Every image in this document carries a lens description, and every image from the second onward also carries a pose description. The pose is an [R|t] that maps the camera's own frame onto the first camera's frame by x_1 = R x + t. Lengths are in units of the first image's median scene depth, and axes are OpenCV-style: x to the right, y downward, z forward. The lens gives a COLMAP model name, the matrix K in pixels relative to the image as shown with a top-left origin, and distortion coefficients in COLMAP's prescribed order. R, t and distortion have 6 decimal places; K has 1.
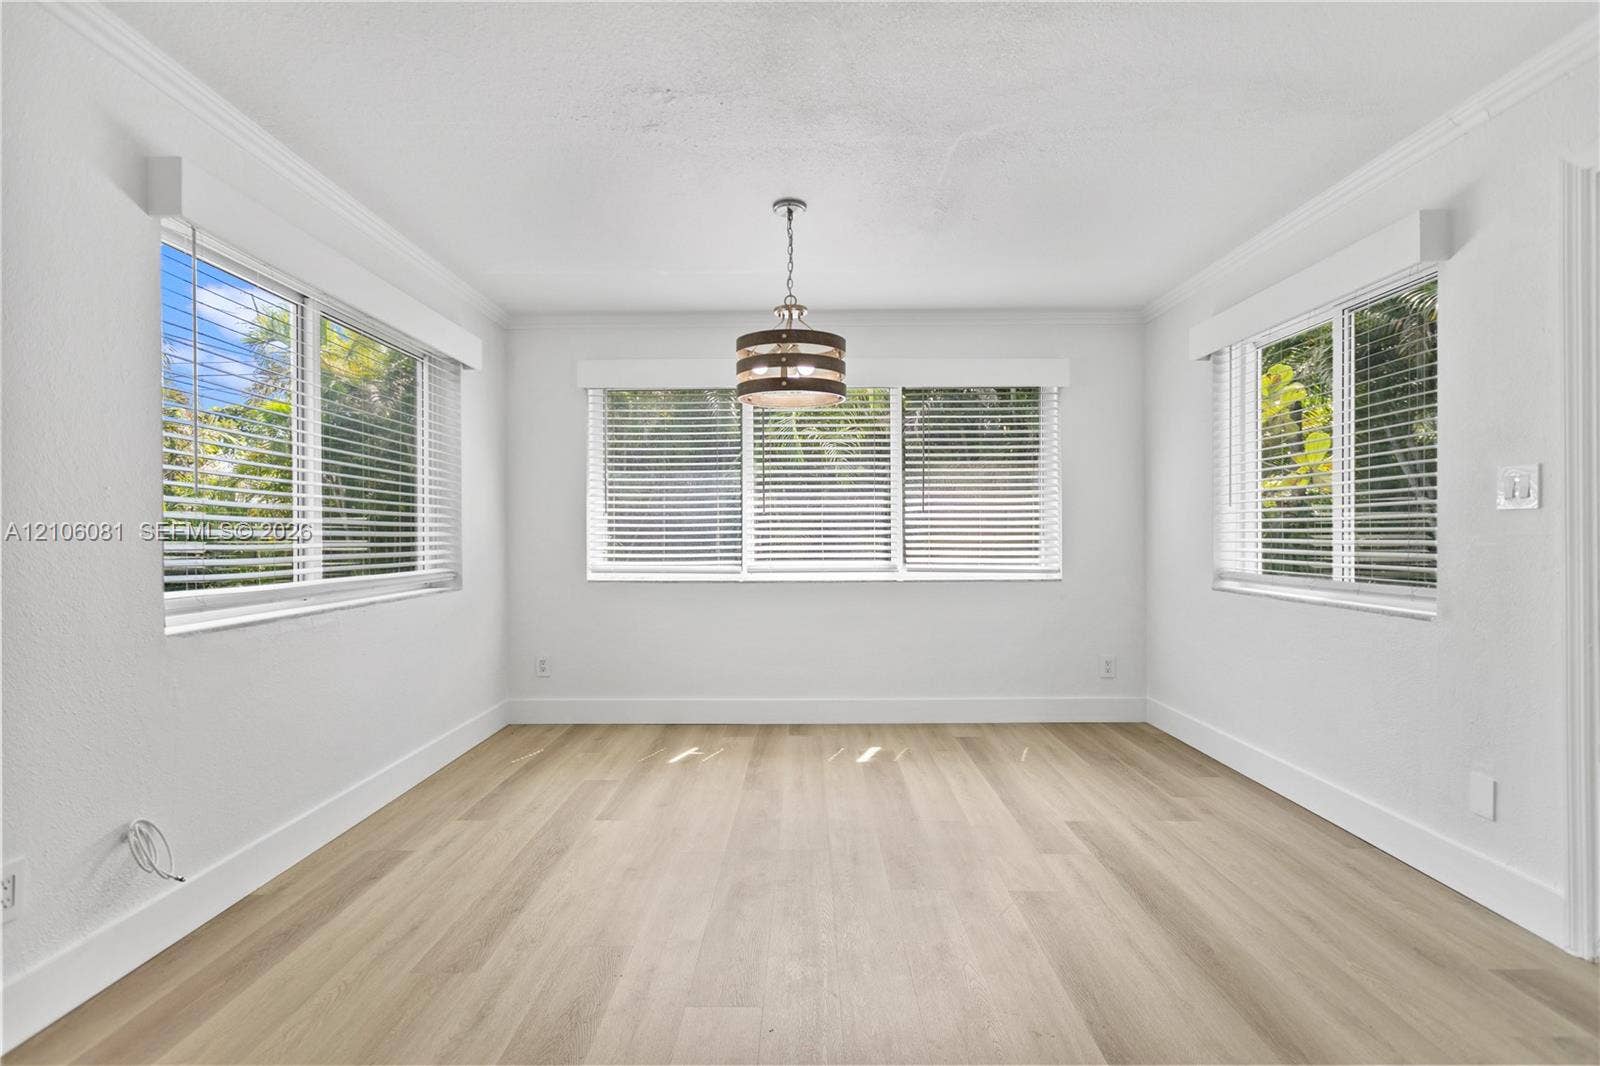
lens RADIAL K [[770.2, 0, 795.6], [0, 770.2, 530.1], [0, 0, 1]] dist [0.005014, -0.000033]
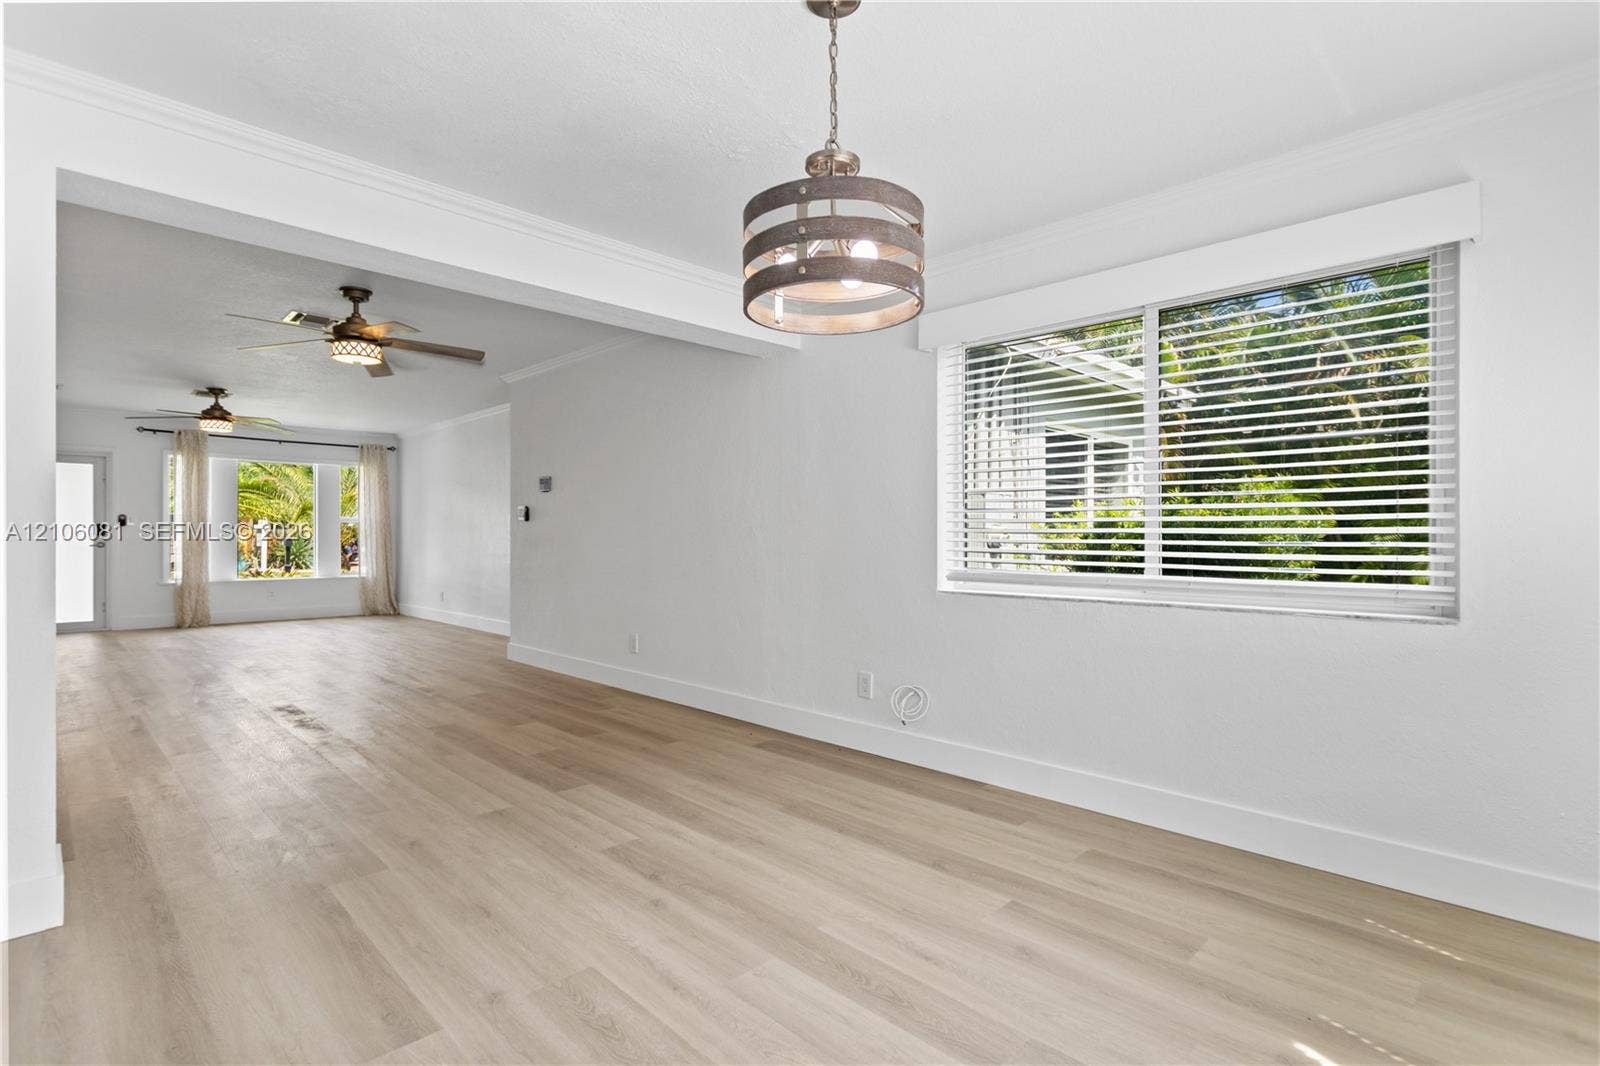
lens RADIAL K [[745.8, 0, 782.1], [0, 745.8, 531.8], [0, 0, 1]] dist [-0.000414, -0.000526]
pose [[-0.699705, 0.000153, -0.714432, 0.488139], [0.004244, 0.999983, -0.003942, 0.006056], [0.714419, -0.005790, -0.699694, 1.506070]]
